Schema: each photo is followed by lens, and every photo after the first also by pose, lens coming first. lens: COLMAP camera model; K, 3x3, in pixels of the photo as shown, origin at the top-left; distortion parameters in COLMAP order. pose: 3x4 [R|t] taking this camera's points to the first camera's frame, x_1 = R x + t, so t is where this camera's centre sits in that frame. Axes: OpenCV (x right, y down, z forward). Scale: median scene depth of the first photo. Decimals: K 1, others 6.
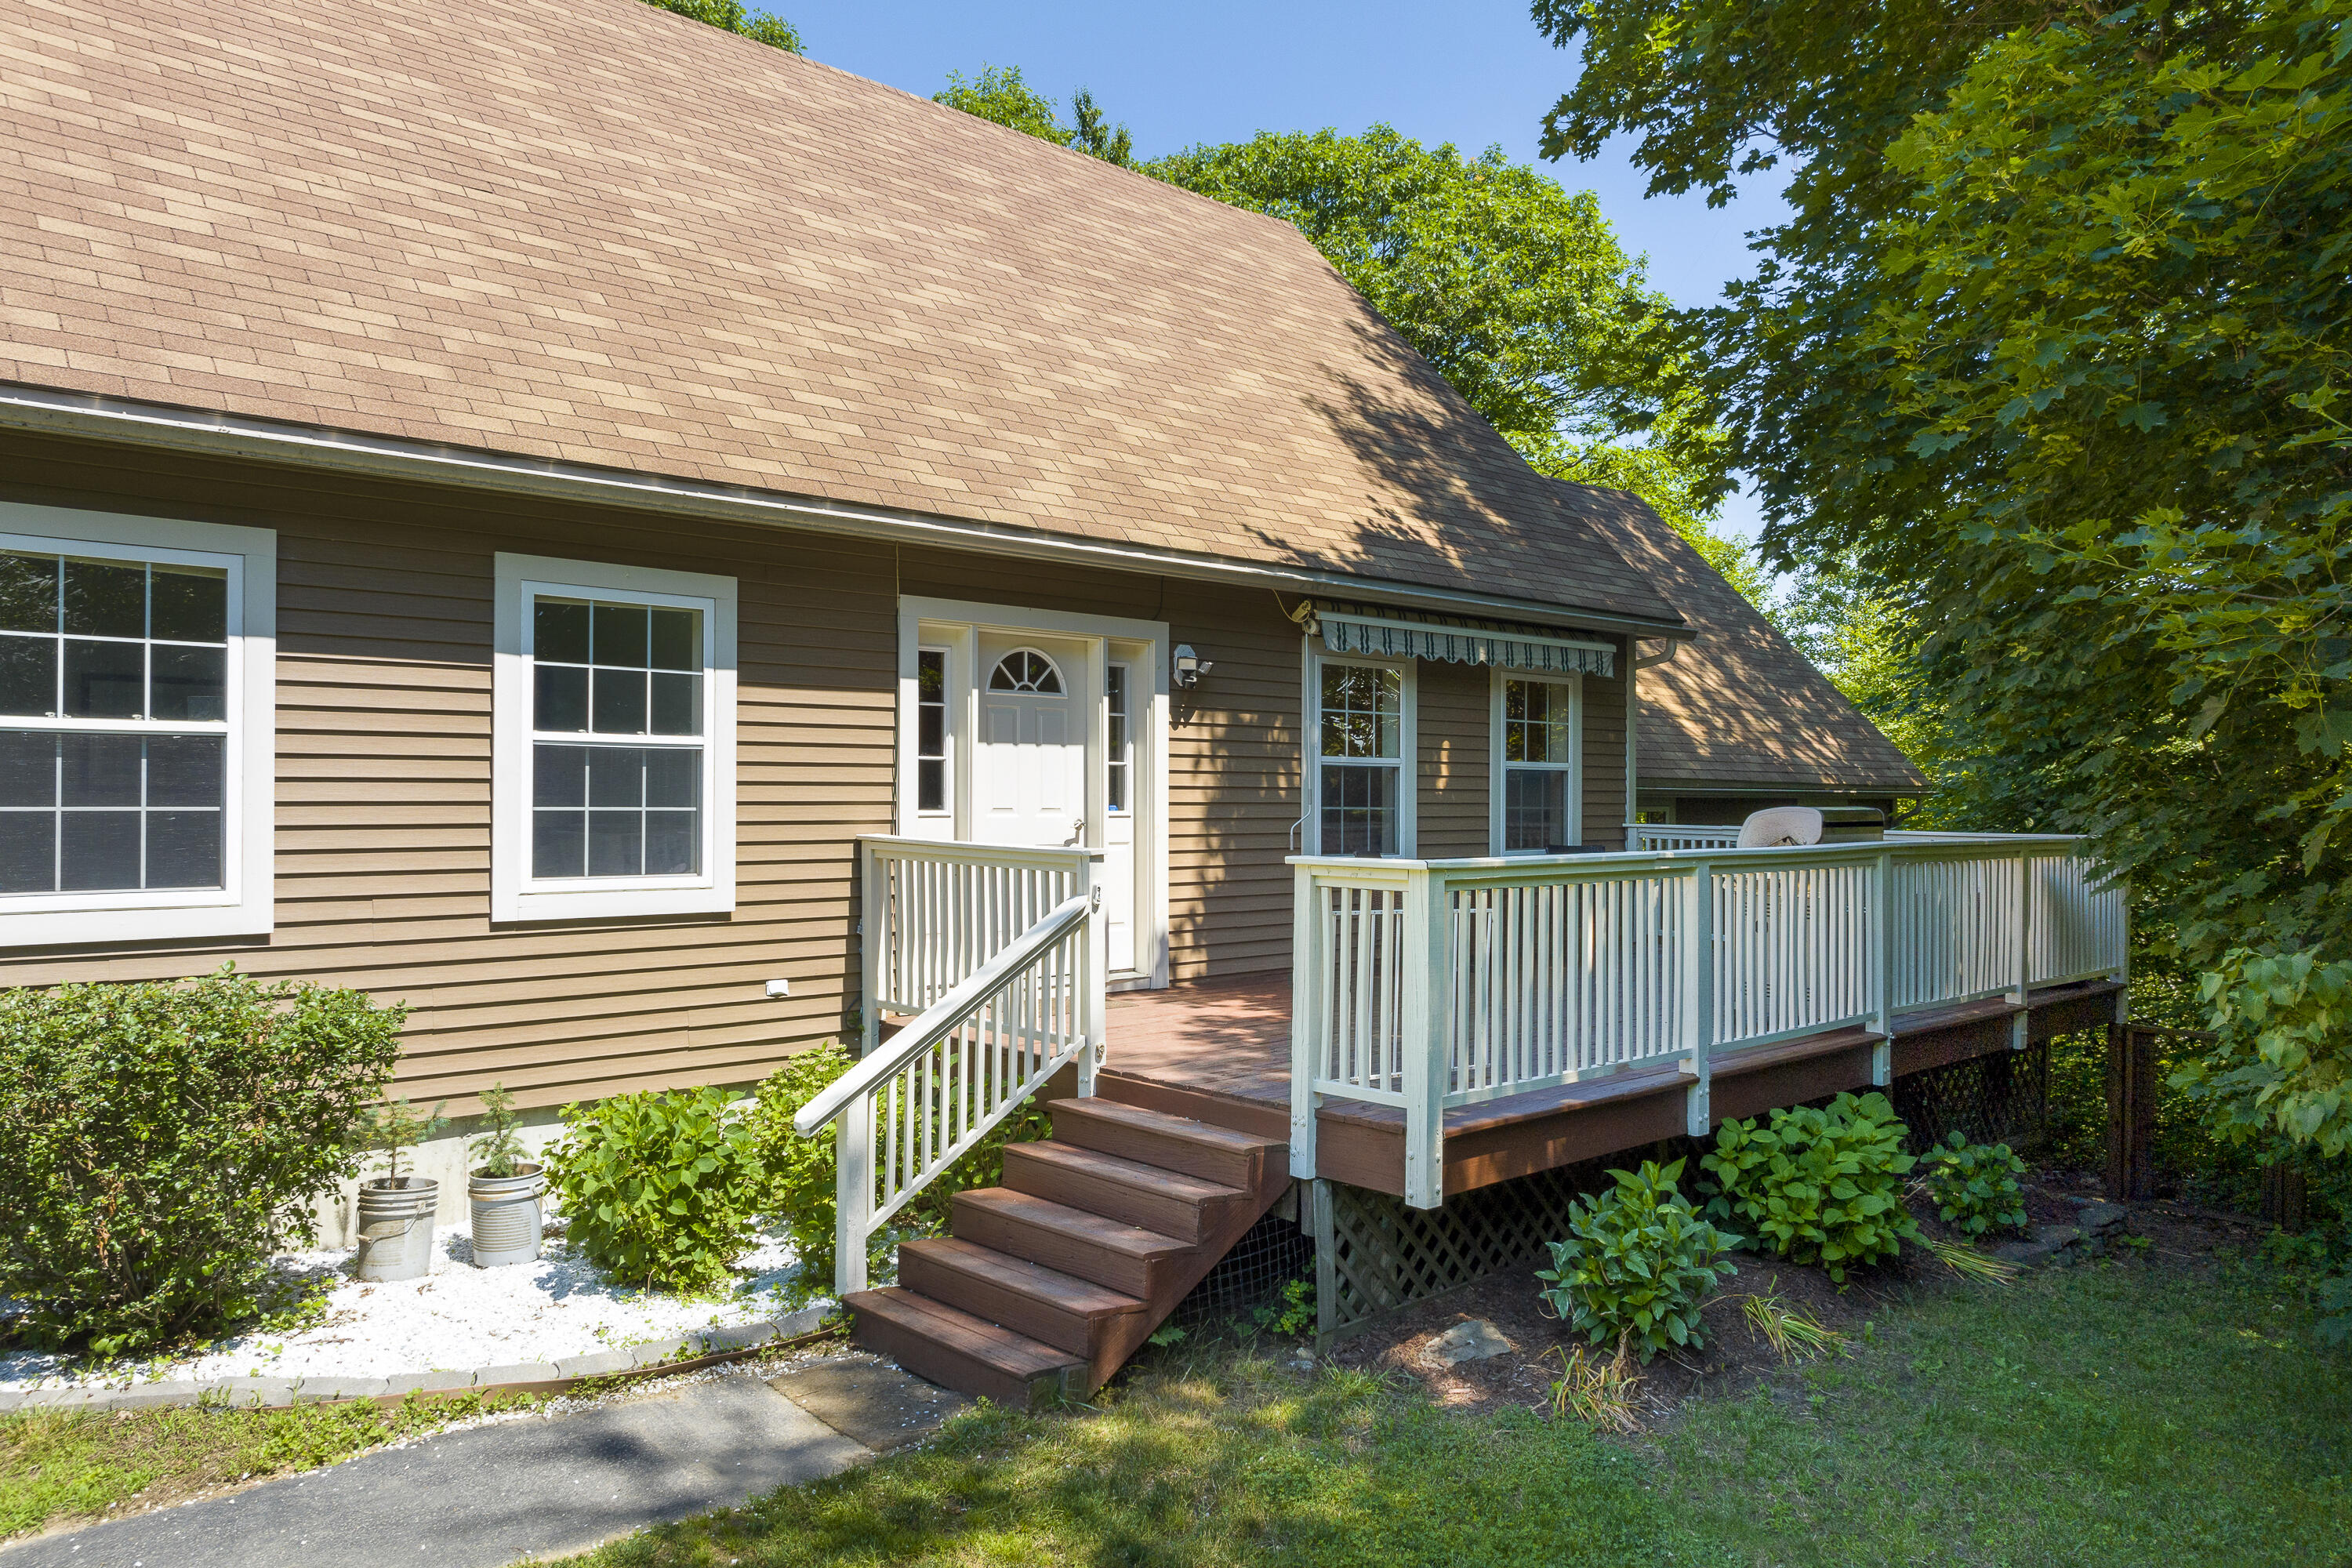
lens RADIAL K [[1623.8, 0, 1170.1], [0, 1623.8, 792.7], [0, 0, 1]] dist [0.003053, -0.019674]
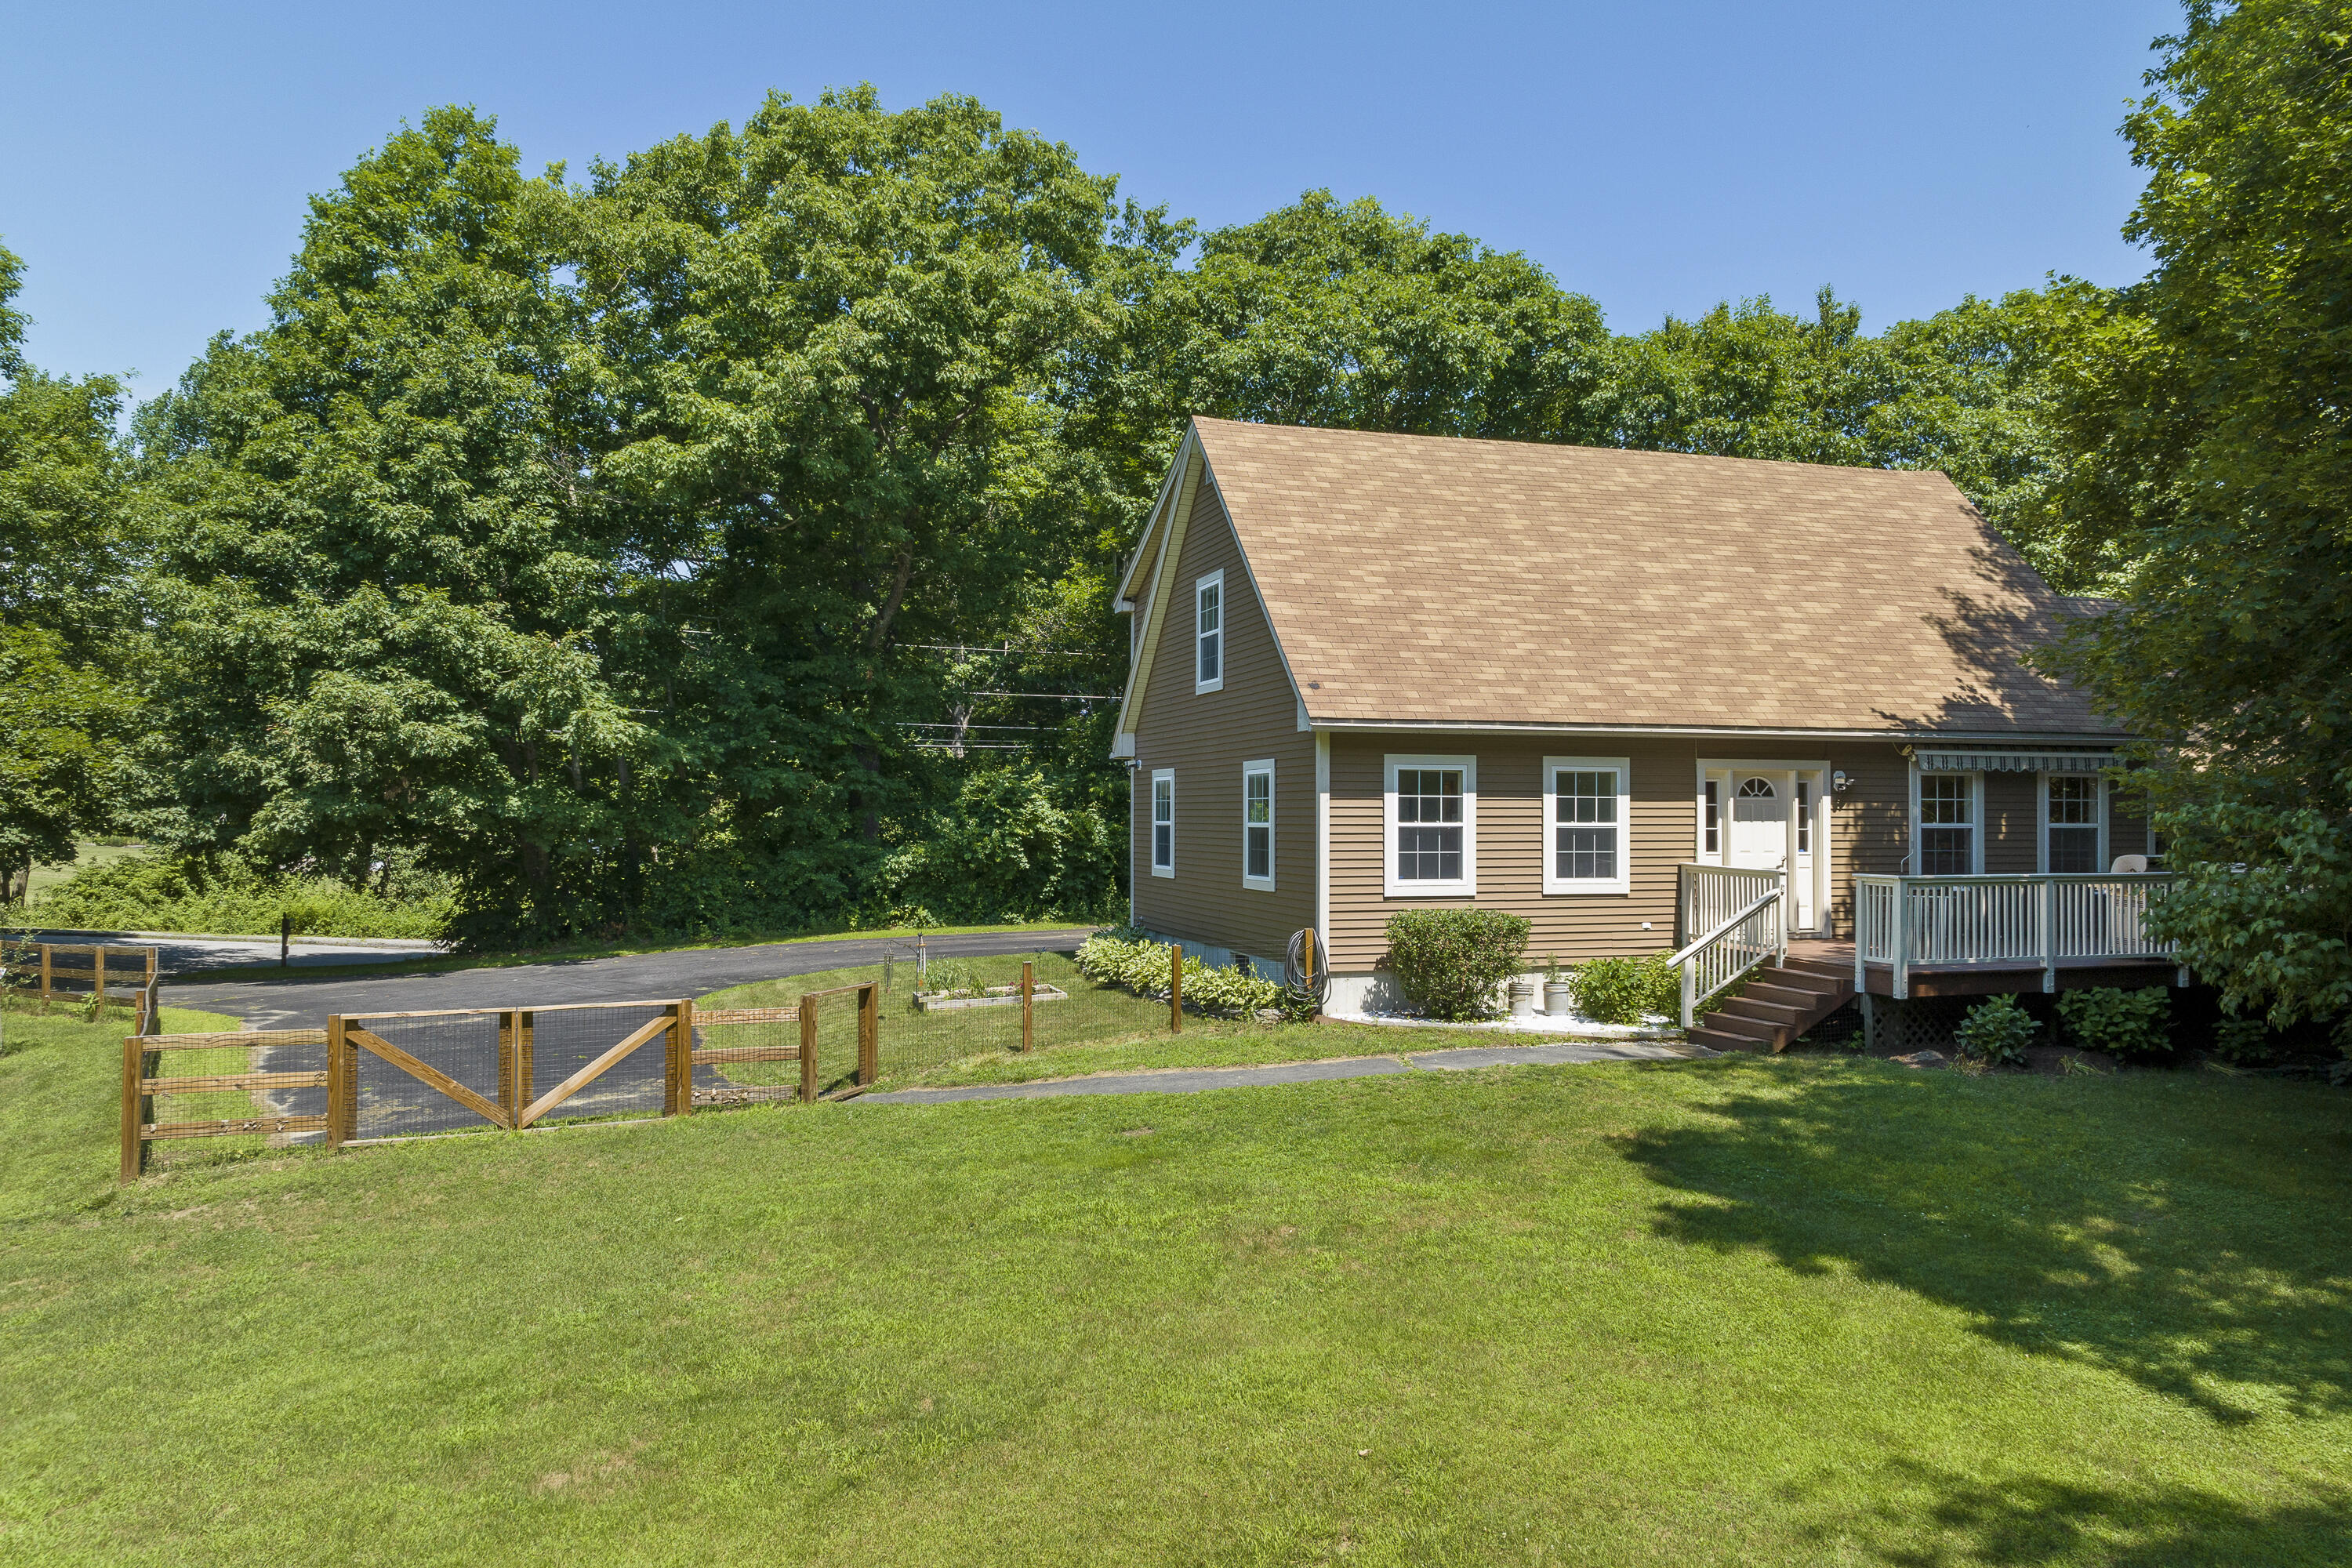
lens RADIAL K [[1623.8, 0, 1172.9], [0, 1623.8, 785.8], [0, 0, 1]] dist [0.003053, -0.019674]
pose [[0.899598, -0.008604, -0.436635, 0.173723], [0.002313, 0.999886, -0.014938, -0.051475], [0.436714, 0.012428, 0.899515, -1.425423]]
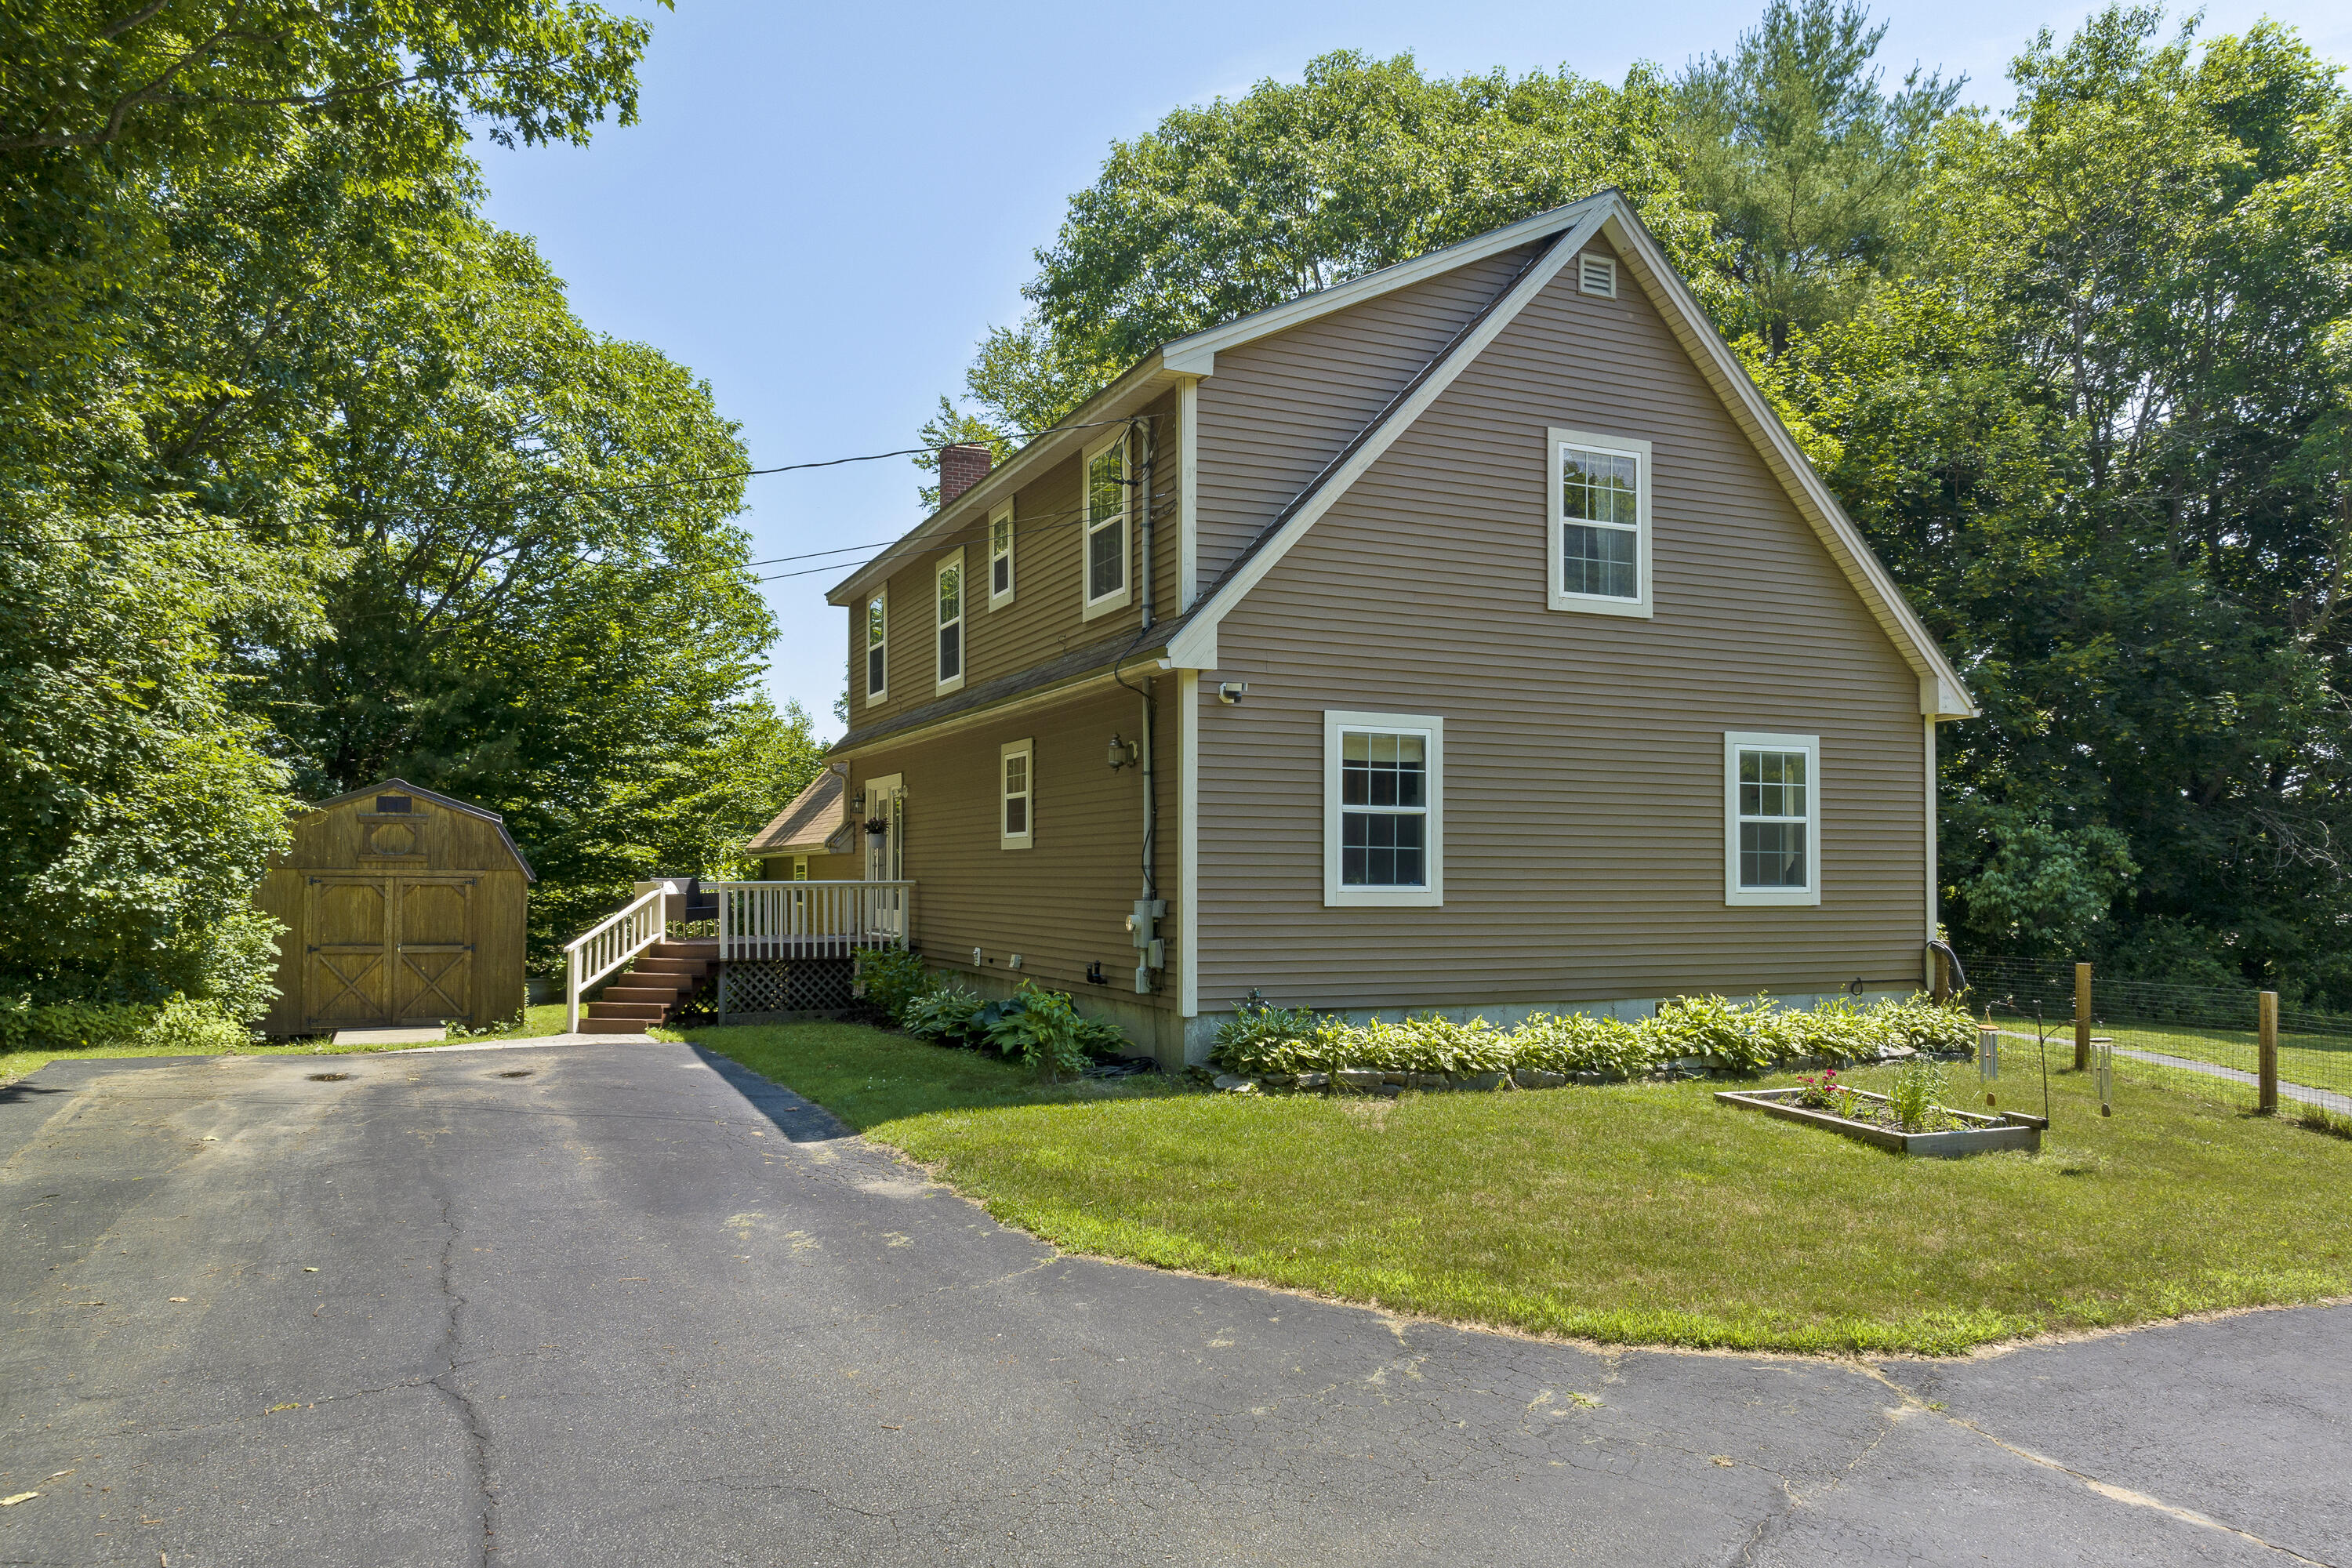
lens RADIAL K [[1623.8, 0, 1151.1], [0, 1623.8, 838.4], [0, 0, 1]] dist [0.003053, -0.019674]
pose [[0.322600, 0.022609, 0.946265, -2.720496], [-0.007843, 0.999744, -0.021214, 0.036712], [-0.946503, -0.000578, 0.322695, 0.878361]]
